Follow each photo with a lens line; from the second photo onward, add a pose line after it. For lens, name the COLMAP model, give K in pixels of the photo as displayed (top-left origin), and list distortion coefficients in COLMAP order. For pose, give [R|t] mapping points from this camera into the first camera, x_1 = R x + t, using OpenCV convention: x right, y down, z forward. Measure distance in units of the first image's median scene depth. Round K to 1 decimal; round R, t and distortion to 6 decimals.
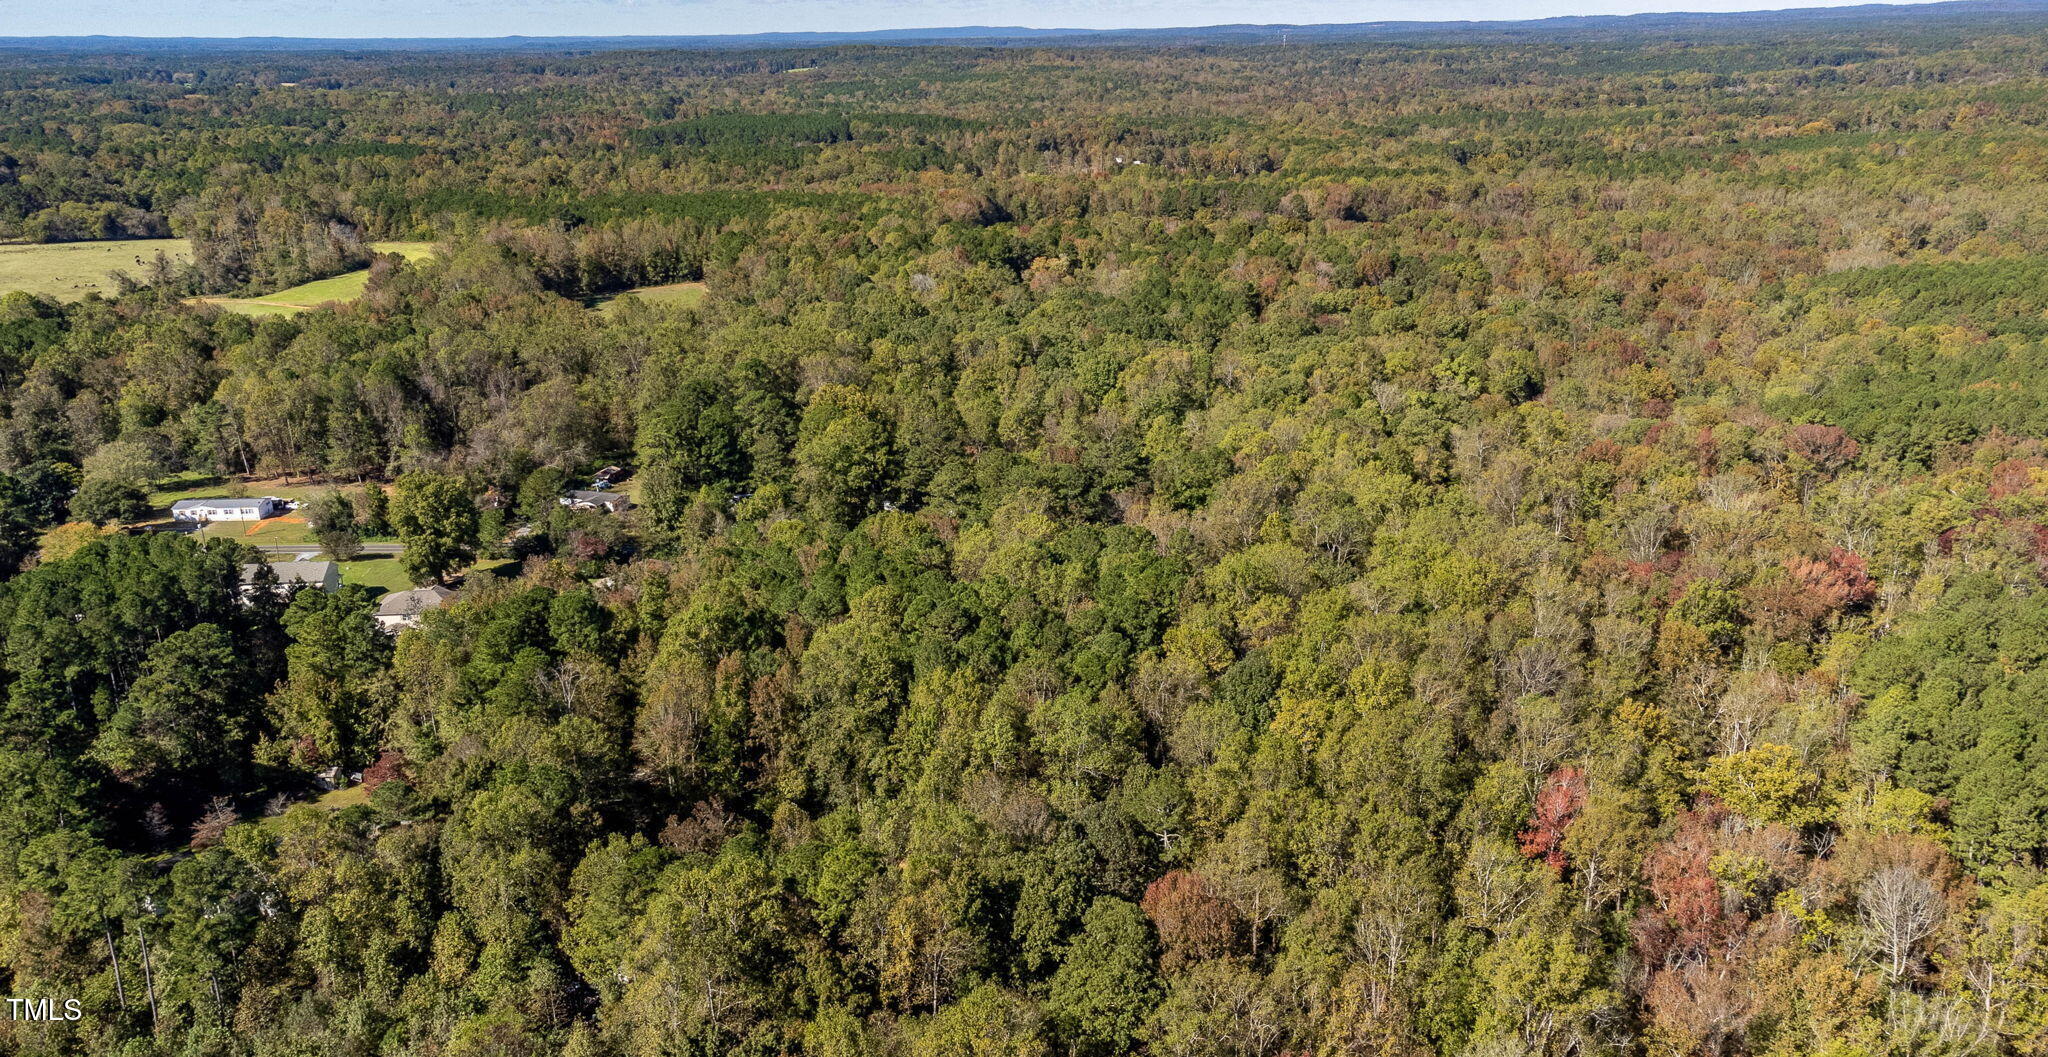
lens RADIAL K [[1551.9, 0, 1024.0], [0, 1551.9, 528.5], [0, 0, 1]] dist [0.071417, 0.002160]
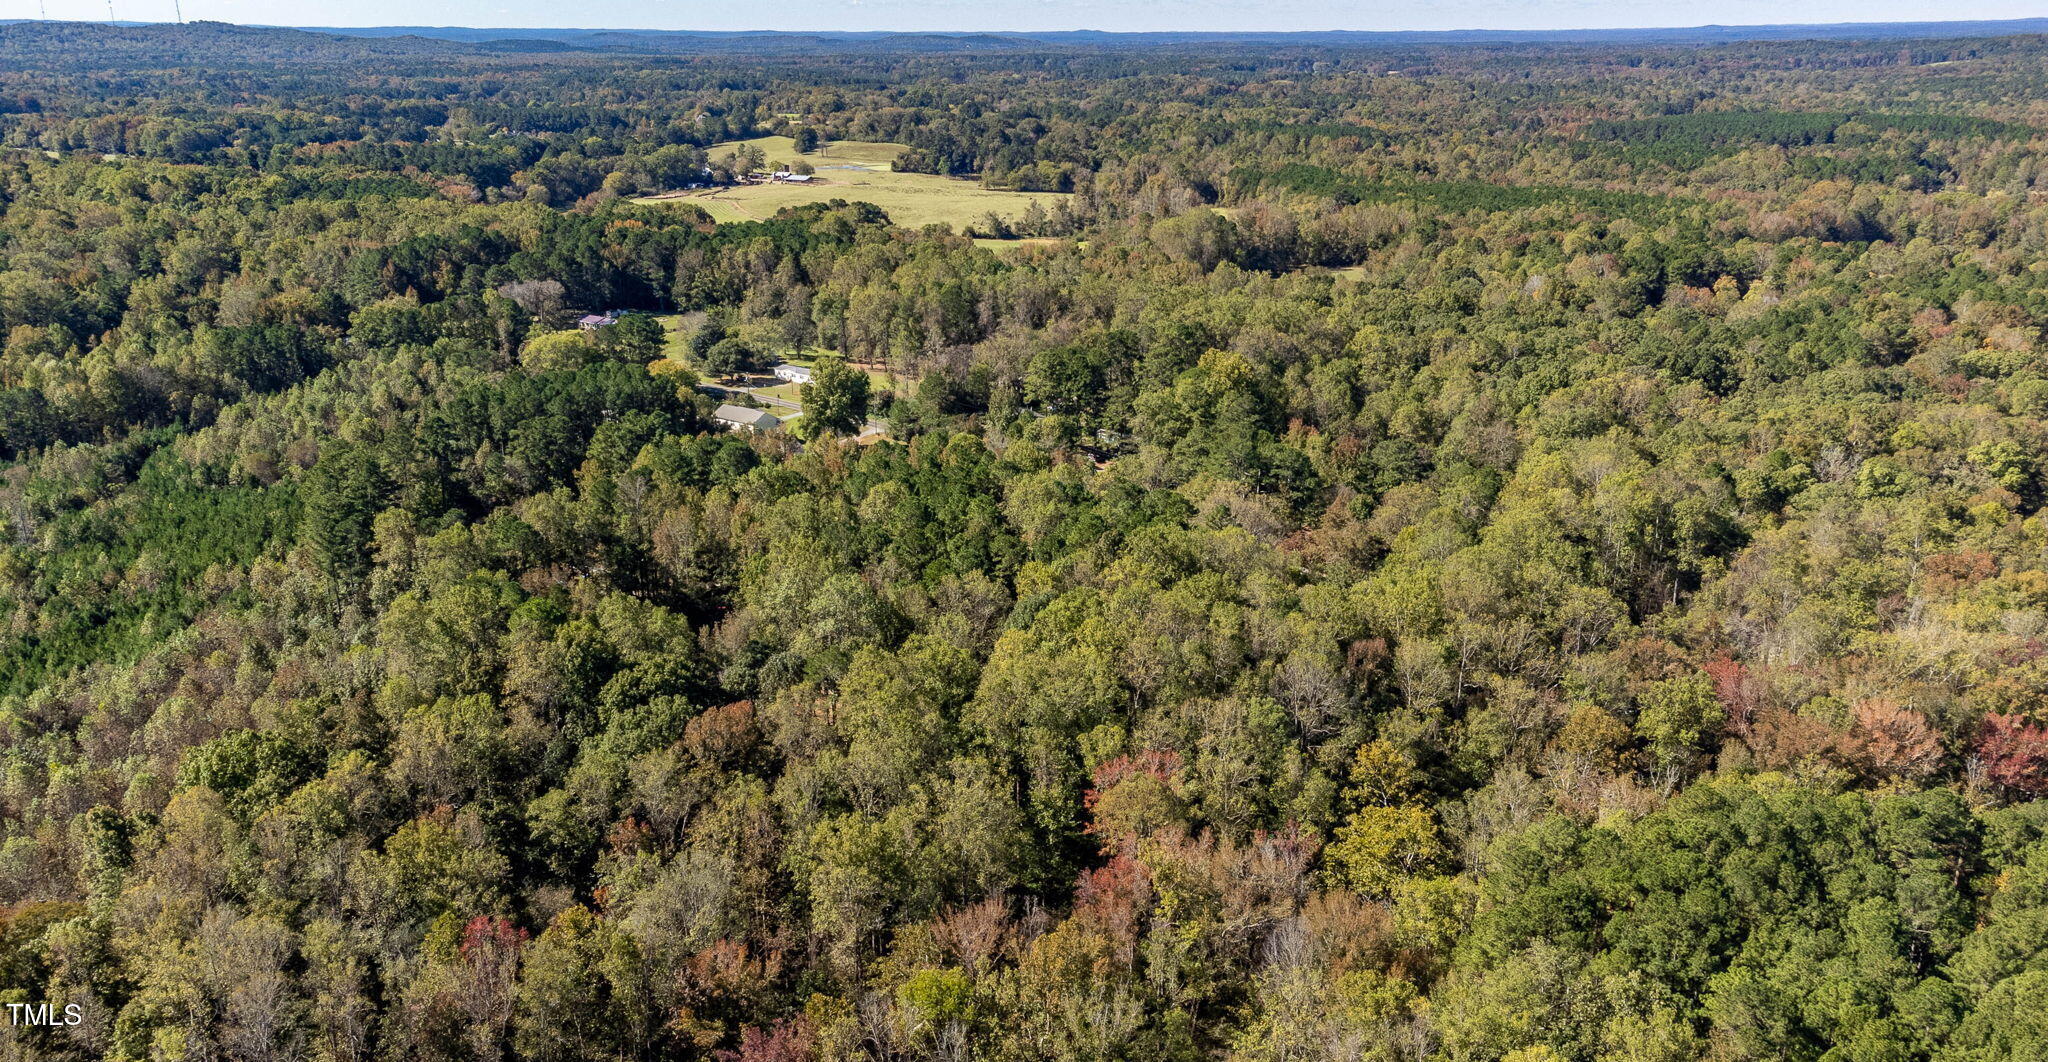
lens RADIAL K [[1540.6, 0, 1024.0], [0, 1540.6, 531.0], [0, 0, 1]] dist [0.038797, 0.066655]
pose [[0.763592, 0.216332, -0.608381, 0.391051], [-0.210878, 0.974092, 0.081697, -0.024589], [0.610293, 0.065911, 0.789429, 0.060775]]
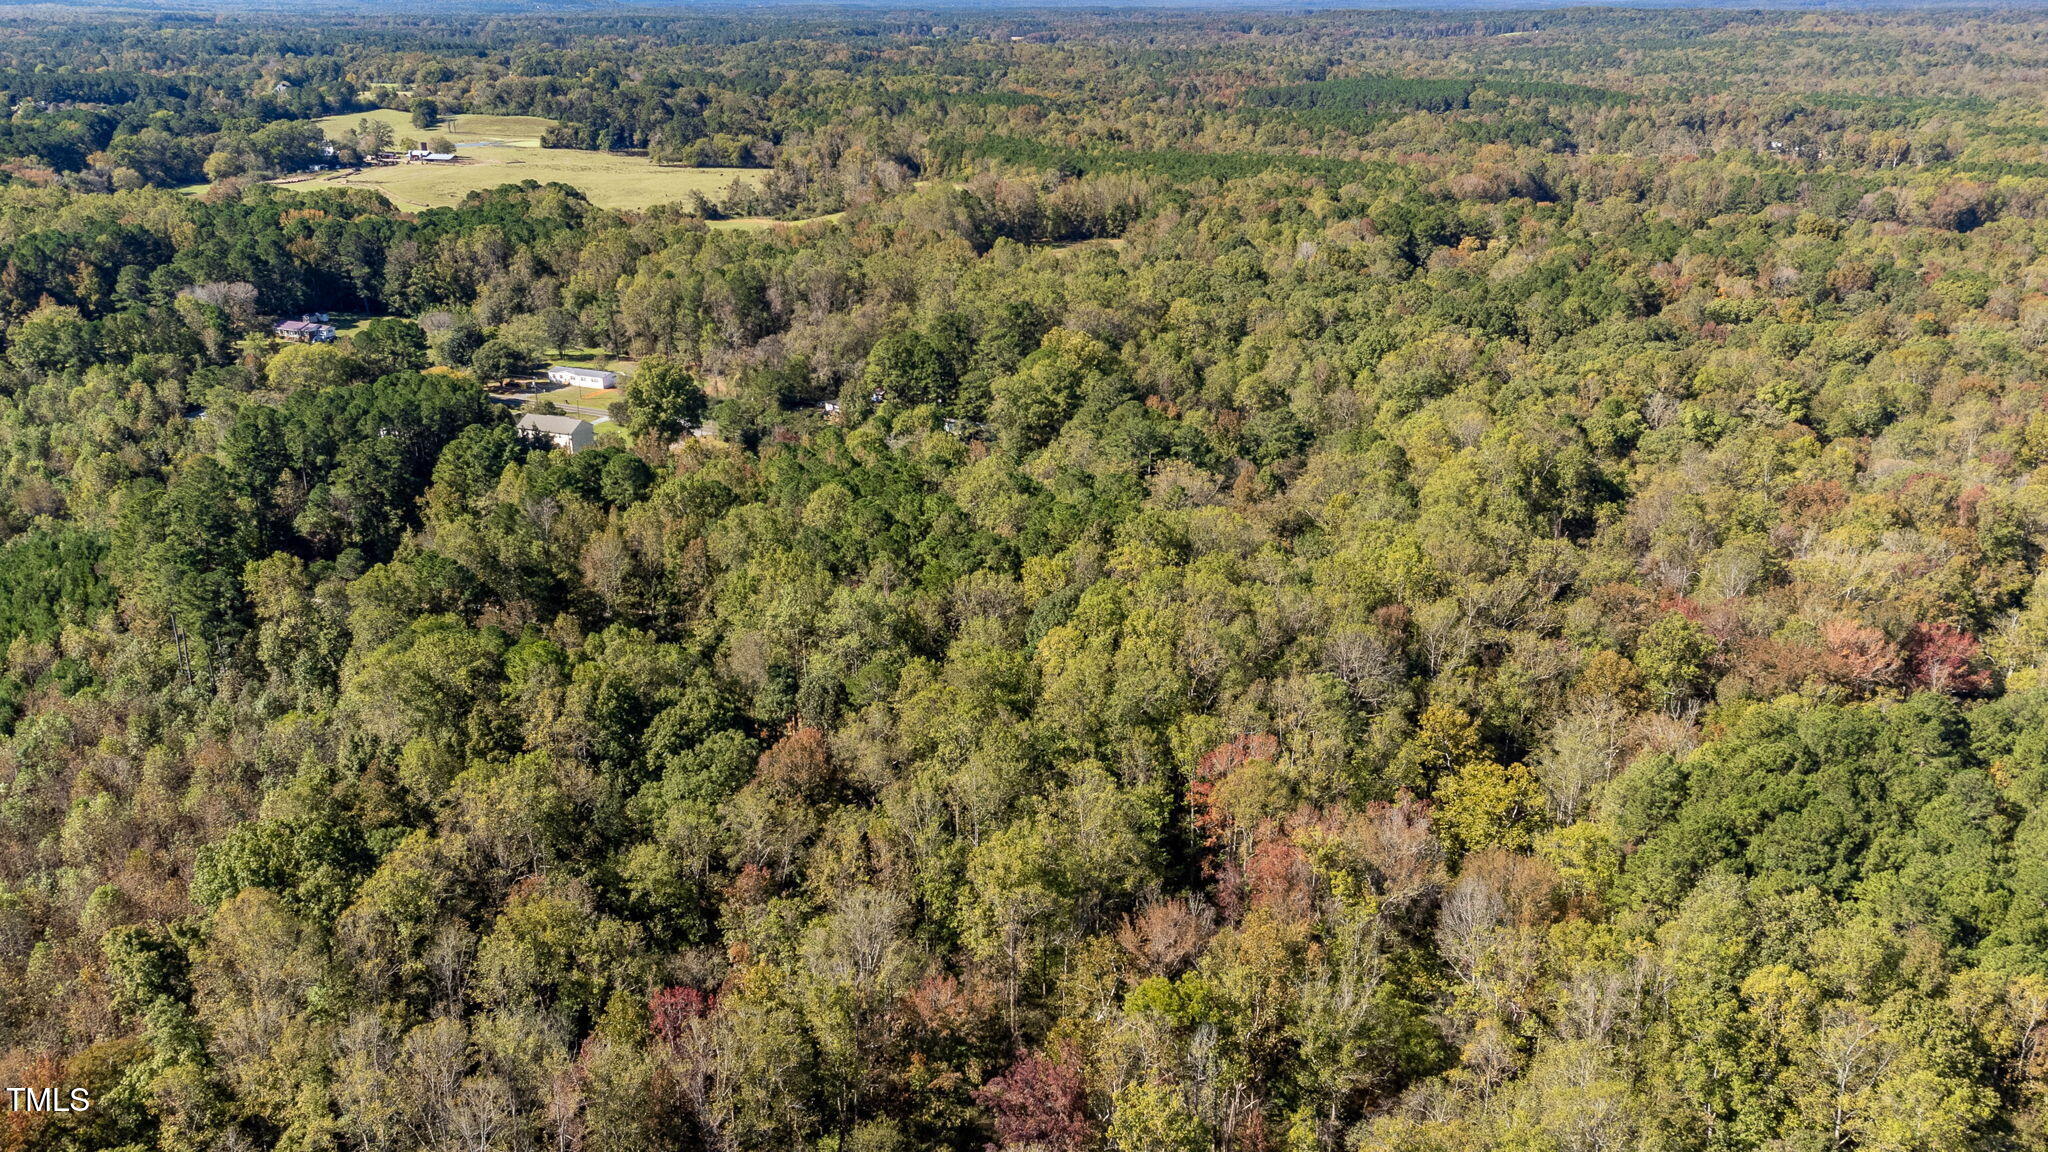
lens RADIAL K [[1614.2, 0, 1024.0], [0, 1614.2, 576.0], [0, 0, 1]] dist [0.037892, 0.044697]
pose [[0.898265, 0.167710, -0.406194, 0.279424], [-0.151991, 0.985834, 0.070916, -0.000958], [0.412334, -0.001964, 0.911031, -0.008831]]
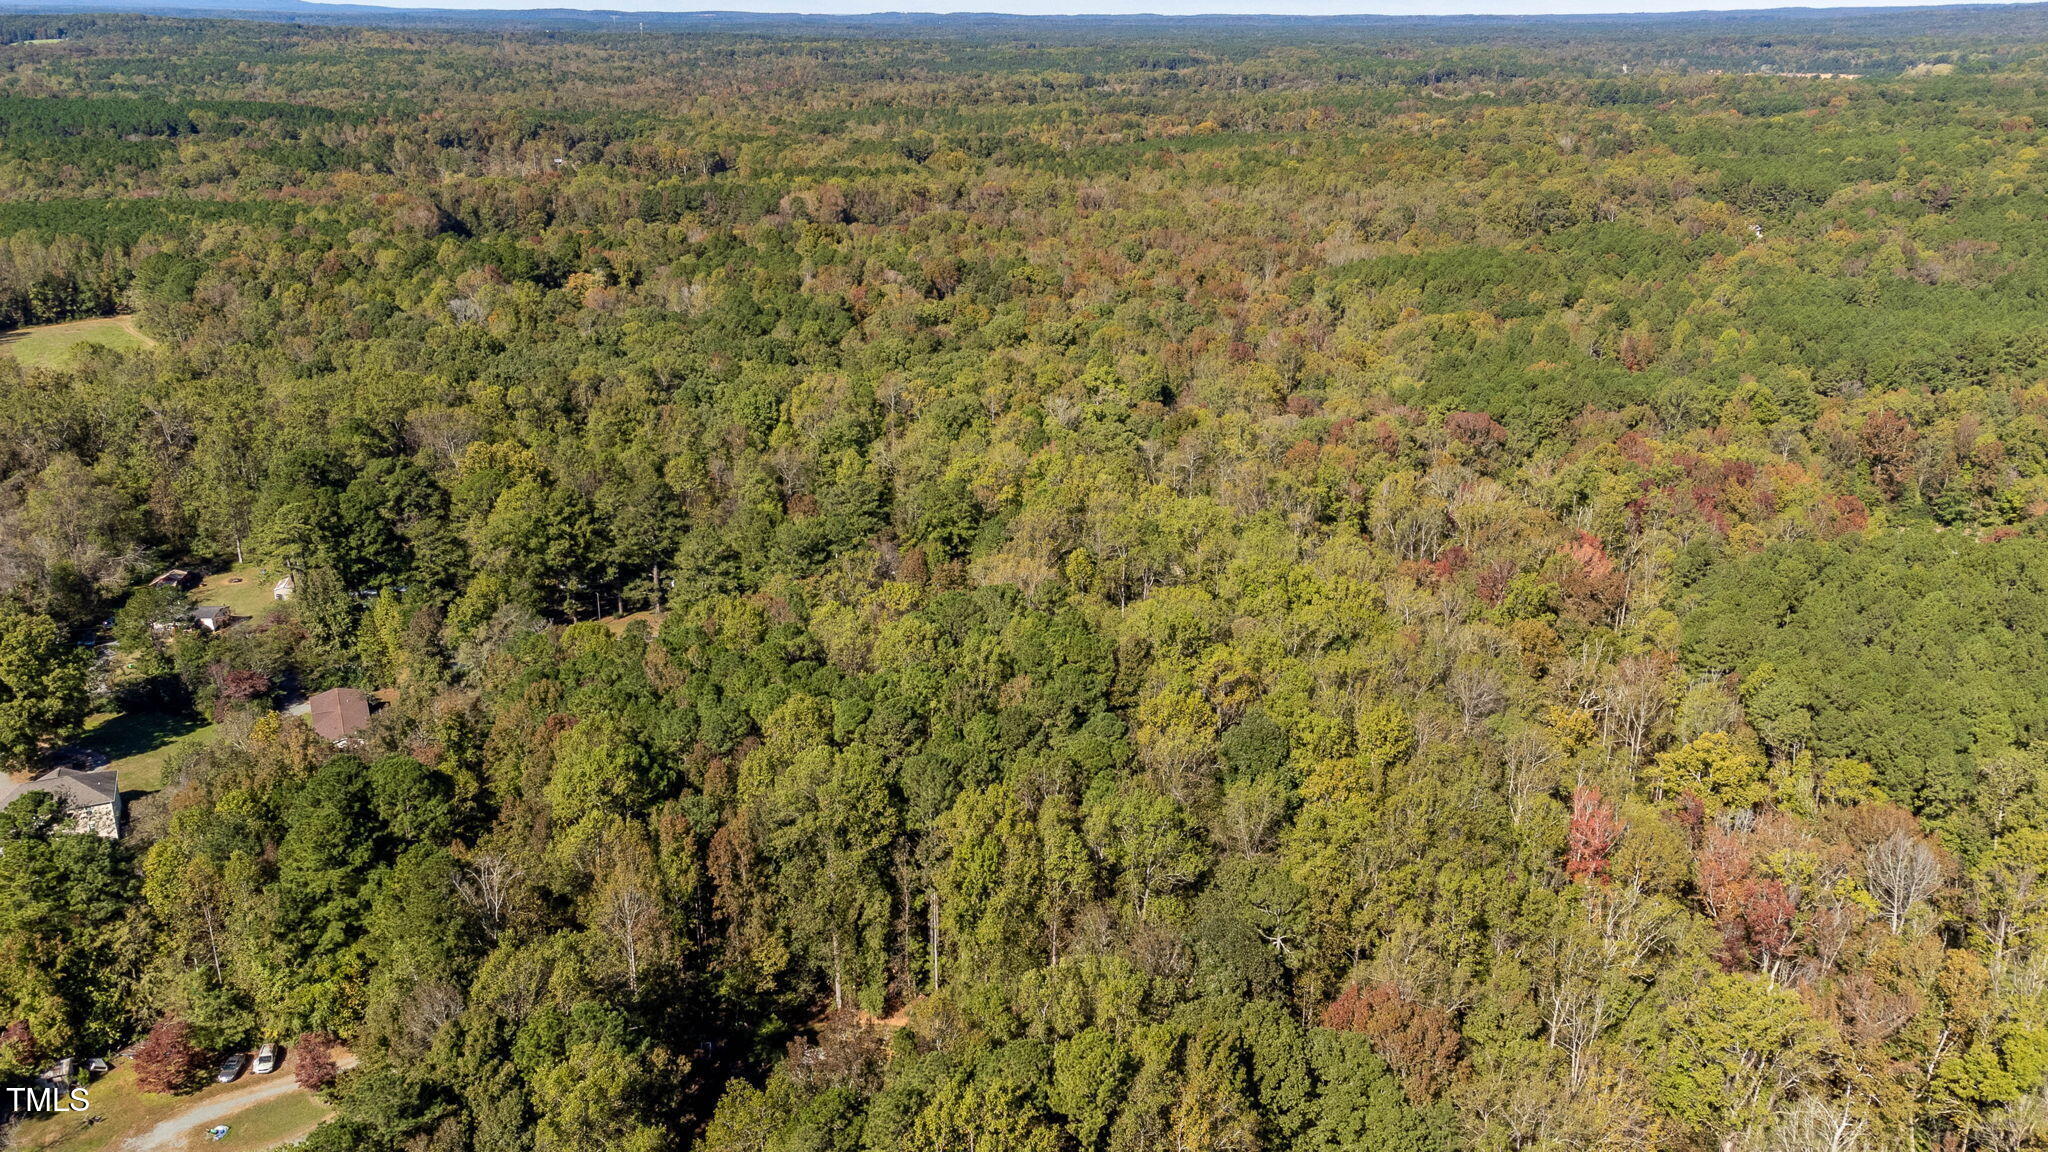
lens RADIAL K [[1595.7, 0, 1017.1], [0, 1595.7, 582.0], [0, 0, 1]] dist [0.004417, 0.130530]
pose [[0.922442, -0.110316, 0.370043, -0.157426], [0.099193, 0.993860, 0.049019, -0.028543], [-0.373178, -0.008512, 0.927721, 0.090957]]
